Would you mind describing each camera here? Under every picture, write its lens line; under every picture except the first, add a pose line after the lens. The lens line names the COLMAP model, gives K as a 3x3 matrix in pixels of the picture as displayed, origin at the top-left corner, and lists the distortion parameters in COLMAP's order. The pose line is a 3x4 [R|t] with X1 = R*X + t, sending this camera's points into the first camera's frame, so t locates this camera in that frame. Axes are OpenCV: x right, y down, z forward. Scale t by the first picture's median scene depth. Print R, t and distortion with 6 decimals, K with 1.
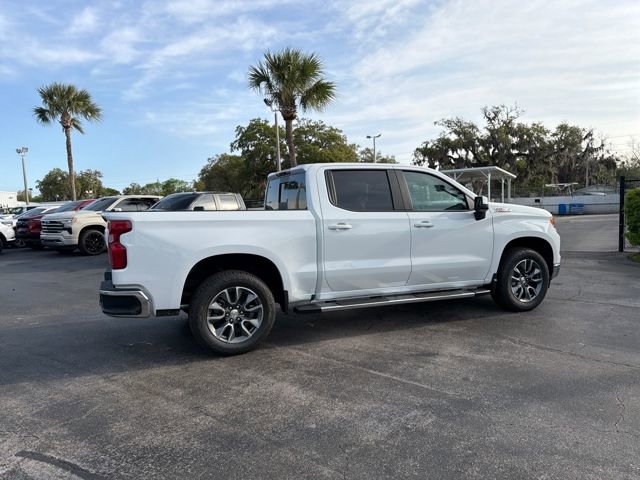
lens RADIAL K [[452.6, 0, 318.8], [0, 452.6, 248.9], [0, 0, 1]] dist [0.071534, -0.083973]
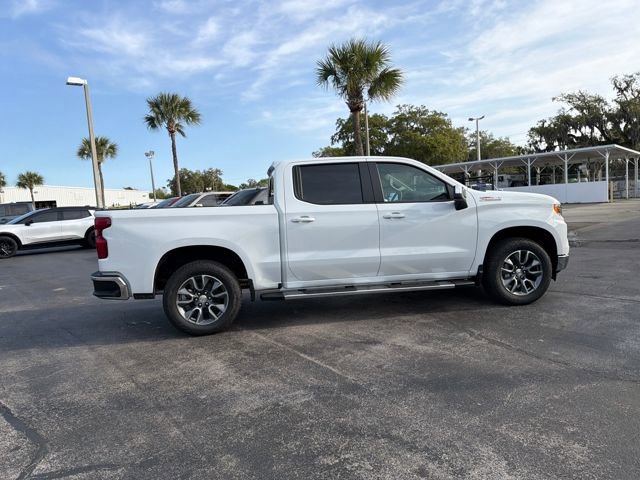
lens RADIAL K [[452.6, 0, 318.8], [0, 452.6, 248.9], [0, 0, 1]] dist [0.071534, -0.083973]
pose [[0.970391, -0.001210, -0.241537, 0.105785], [0.006323, 0.999772, 0.020391, -0.000581], [0.241457, -0.021315, 0.970177, -0.005917]]
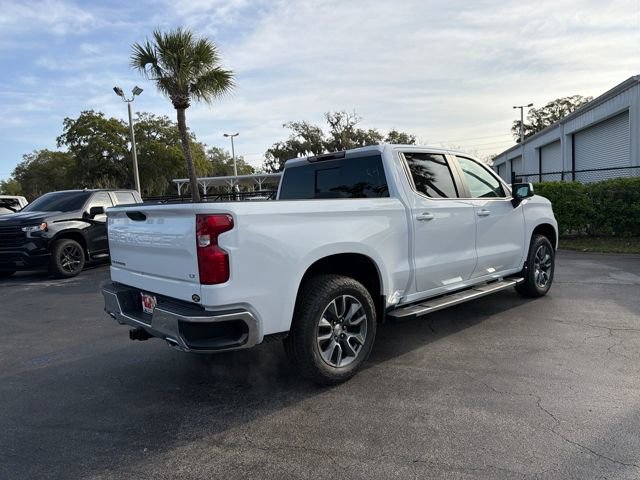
lens RADIAL K [[452.6, 0, 318.8], [0, 452.6, 248.9], [0, 0, 1]] dist [0.071534, -0.083973]
pose [[0.939709, -0.051342, 0.338100, -0.138316], [0.052598, 0.998601, 0.005453, -0.001028], [-0.337907, 0.012659, 0.941094, 0.077797]]
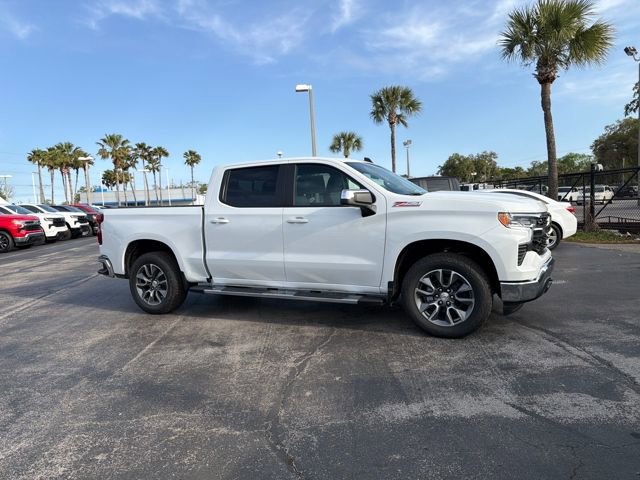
lens RADIAL K [[455.7, 0, 317.9], [0, 455.7, 243.5], [0, 0, 1]] dist [0.055425, -0.068967]
pose [[0.659846, 0.063036, -0.748752, 0.334721], [-0.037692, 0.997997, 0.050803, -0.018987], [0.750455, -0.005300, 0.660900, 0.133784]]
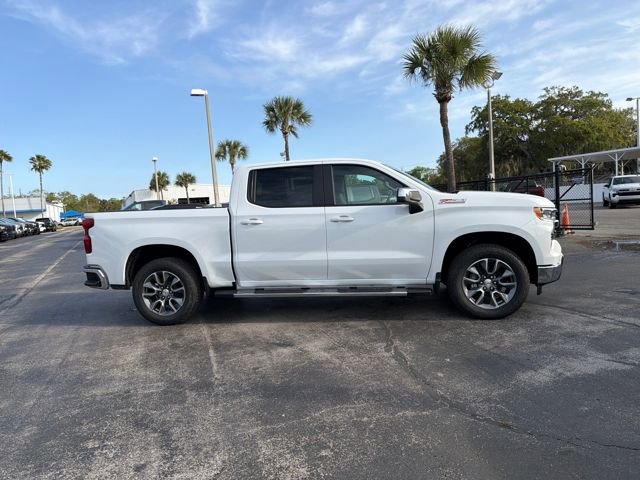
lens RADIAL K [[455.7, 0, 317.9], [0, 455.7, 243.5], [0, 0, 1]] dist [0.055425, -0.068967]
pose [[0.850263, 0.022618, -0.525872, 0.240899], [-0.013079, 0.999676, 0.021849, -0.007228], [0.526196, -0.011700, 0.850283, 0.043339]]
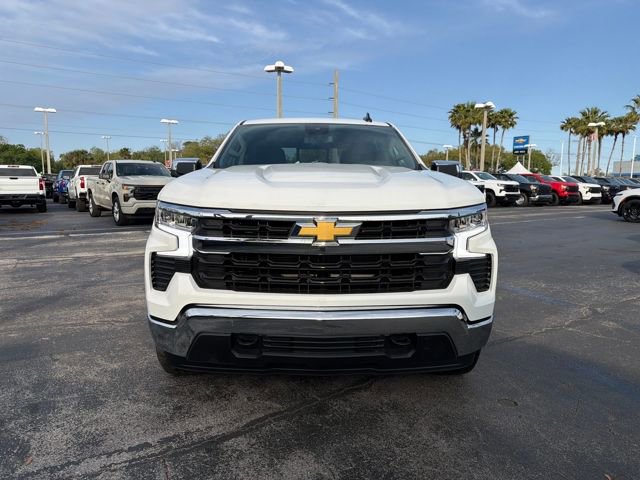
lens RADIAL K [[455.7, 0, 317.9], [0, 455.7, 243.5], [0, 0, 1]] dist [0.055425, -0.068967]
pose [[-0.374774, 0.146542, -0.915461, 0.335053], [-0.082922, 0.978173, 0.190528, -0.048342], [0.923400, 0.147317, -0.354443, 0.512908]]
